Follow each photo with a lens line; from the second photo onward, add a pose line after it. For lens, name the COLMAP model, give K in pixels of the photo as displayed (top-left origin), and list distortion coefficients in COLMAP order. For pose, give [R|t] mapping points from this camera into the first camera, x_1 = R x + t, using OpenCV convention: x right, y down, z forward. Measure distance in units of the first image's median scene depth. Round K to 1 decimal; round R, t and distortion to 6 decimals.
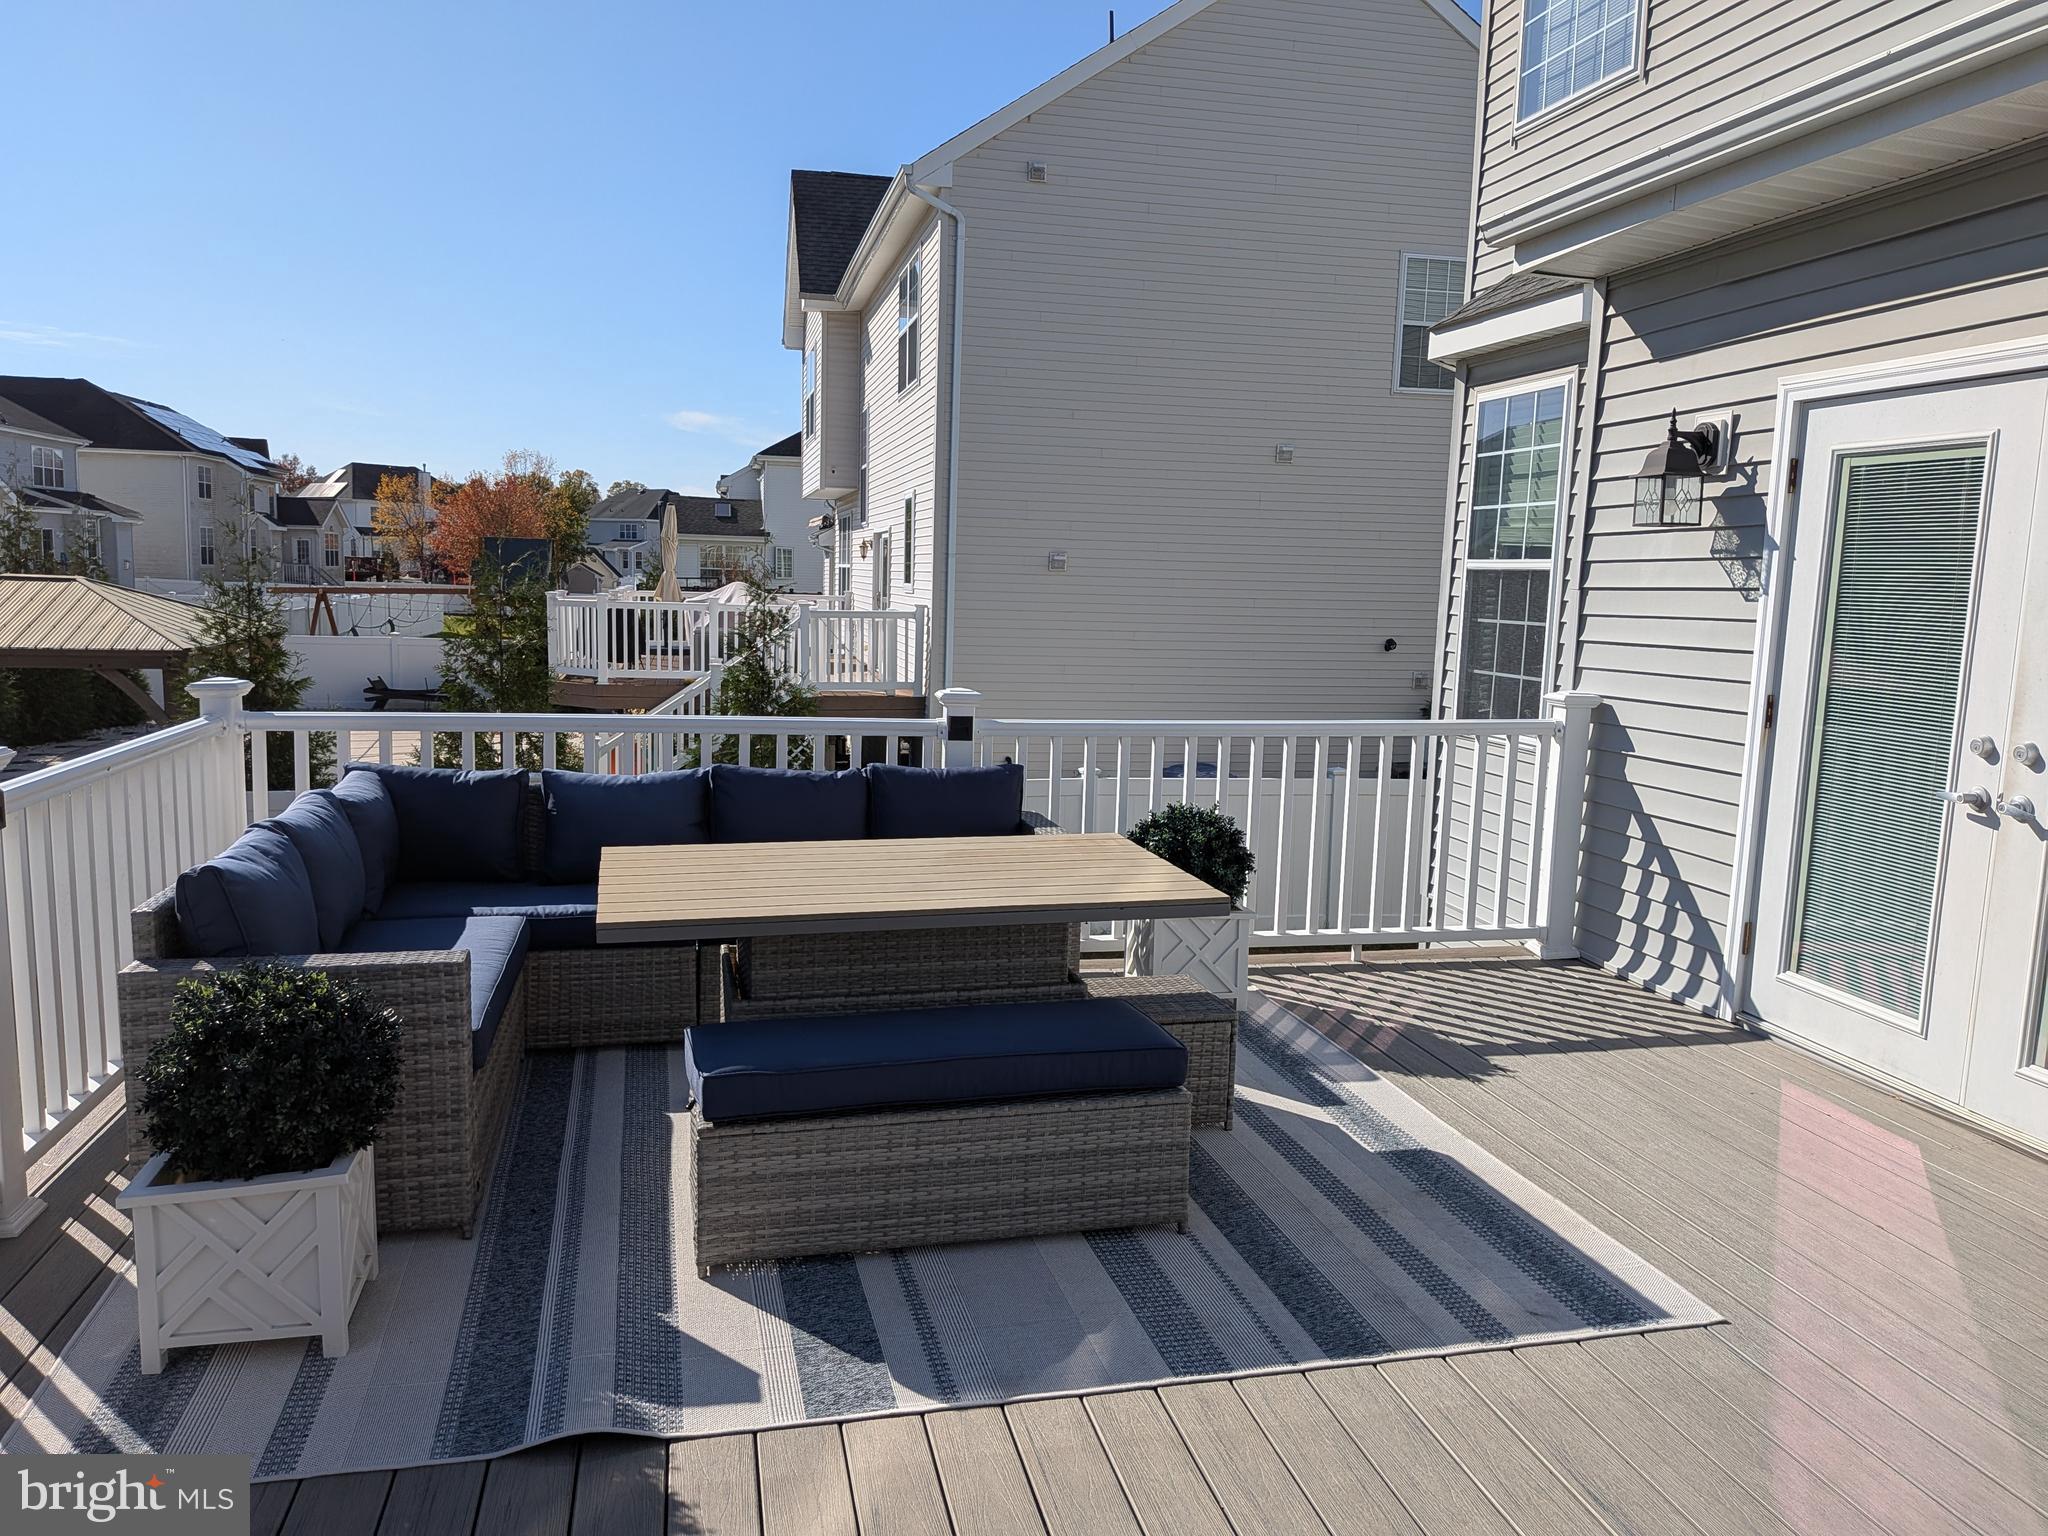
lens RADIAL K [[1439.7, 0, 1037.9], [0, 1439.7, 755.6], [0, 0, 1]] dist [0.006712, -0.007499]
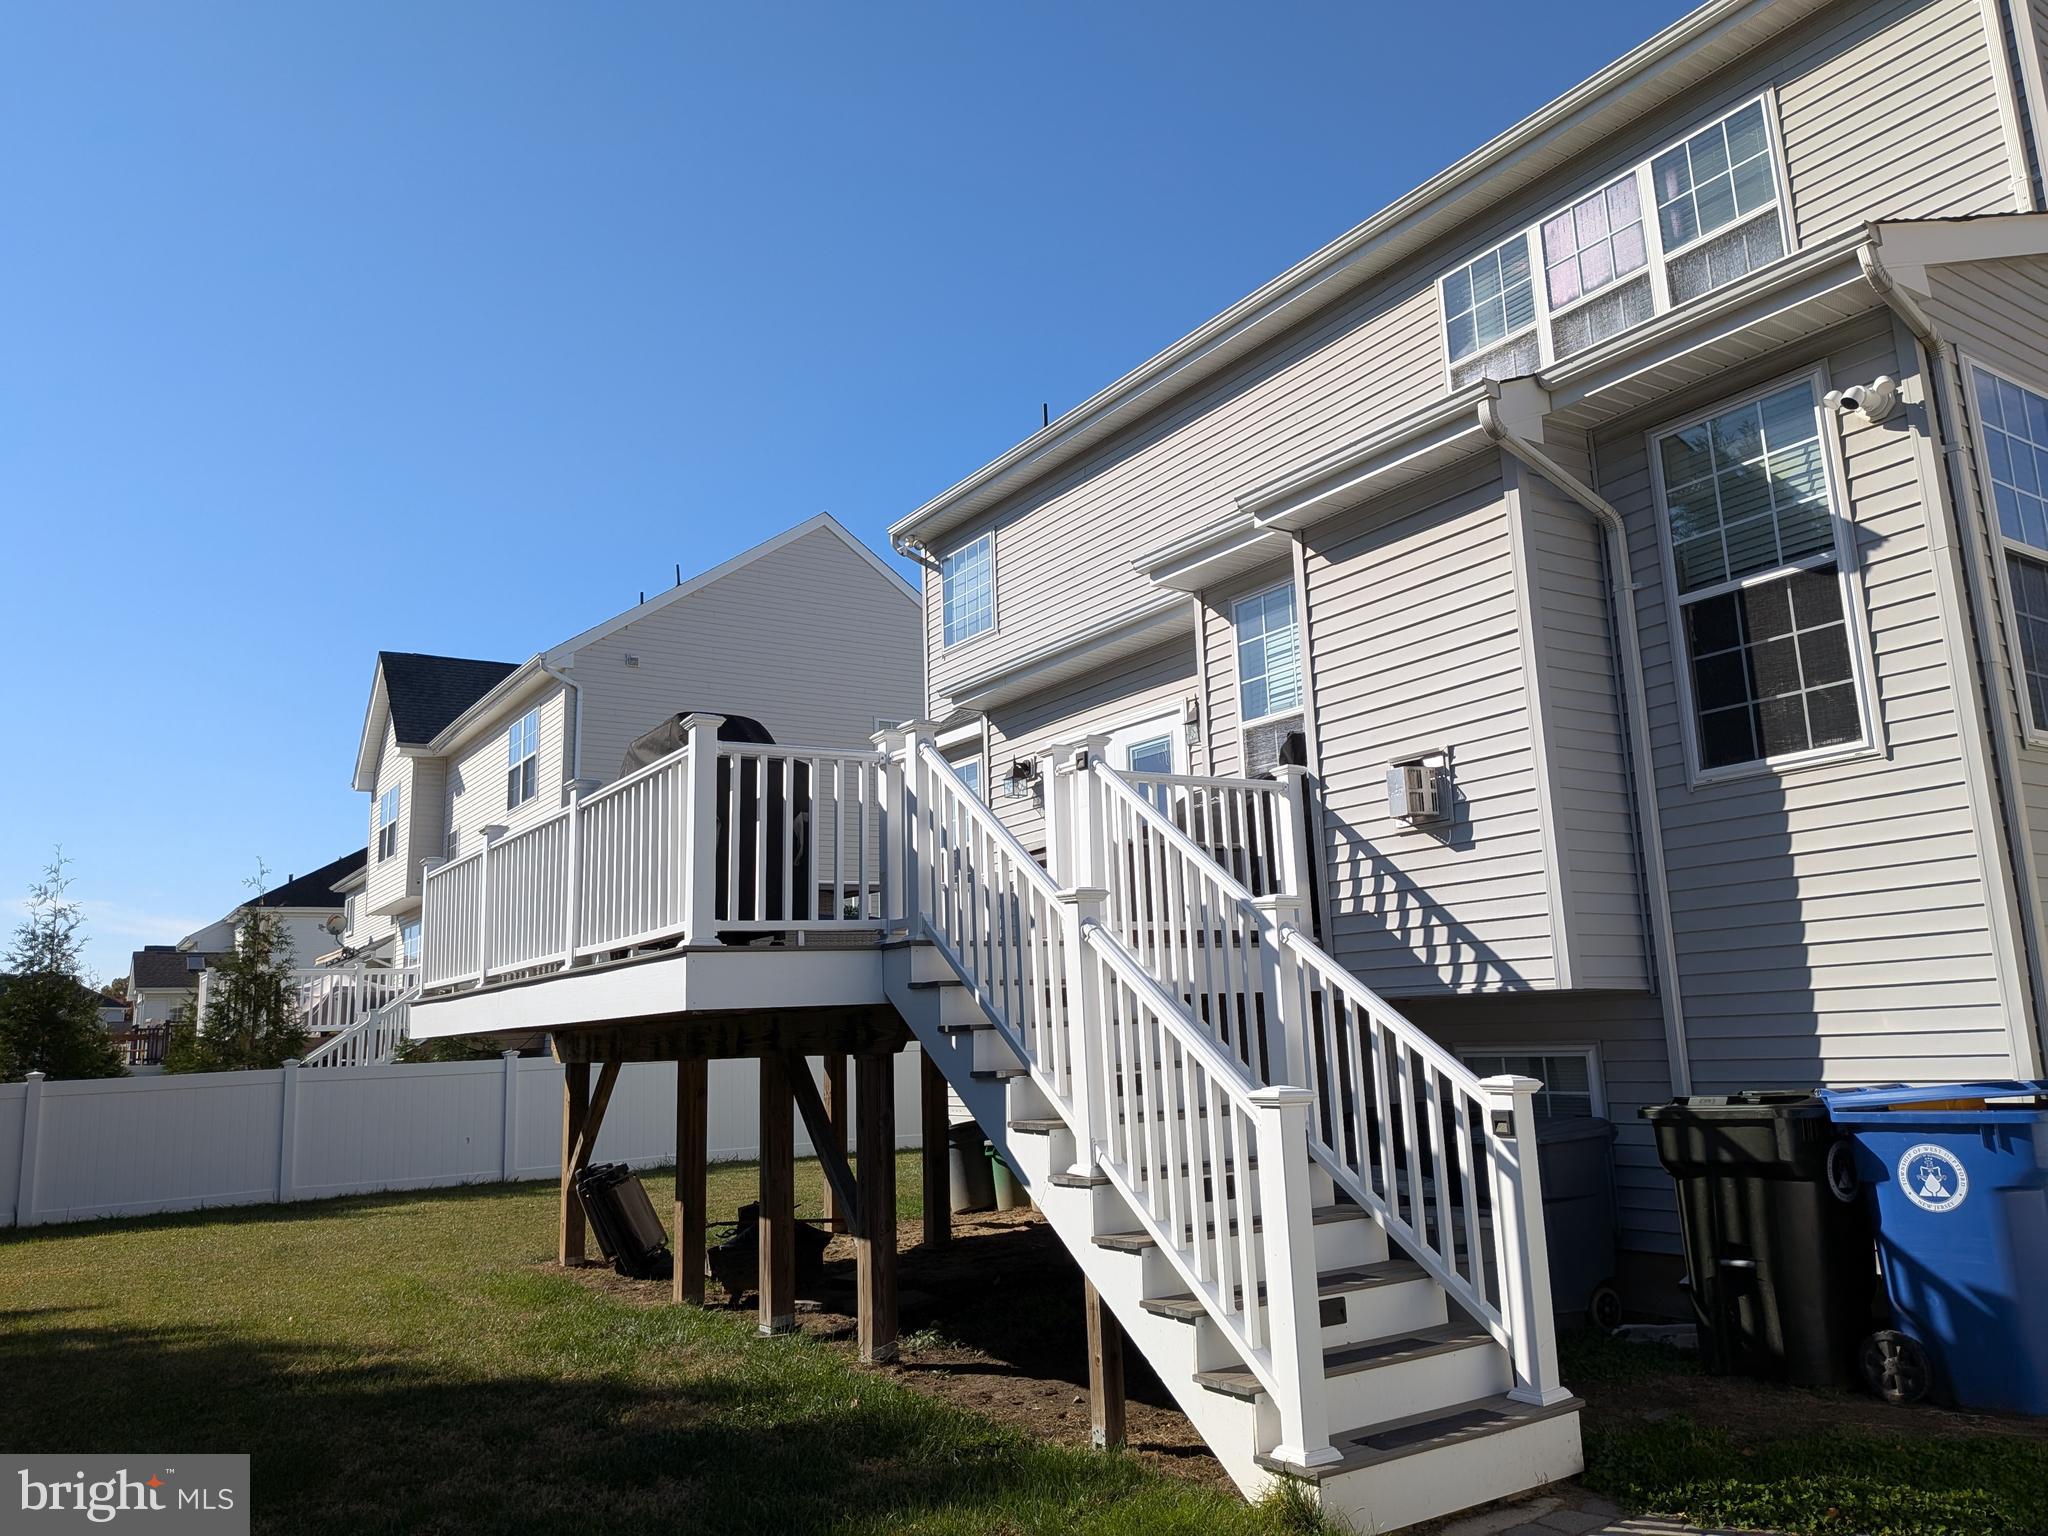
lens RADIAL K [[1476.5, 0, 1055.2], [0, 1476.5, 752.8], [0, 0, 1]] dist [0.060692, -0.103124]
pose [[0.927067, 0.008866, 0.374790, -0.345809], [0.111213, 0.948215, -0.297523, 0.388501], [-0.358019, 0.317506, 0.878073, -0.963356]]
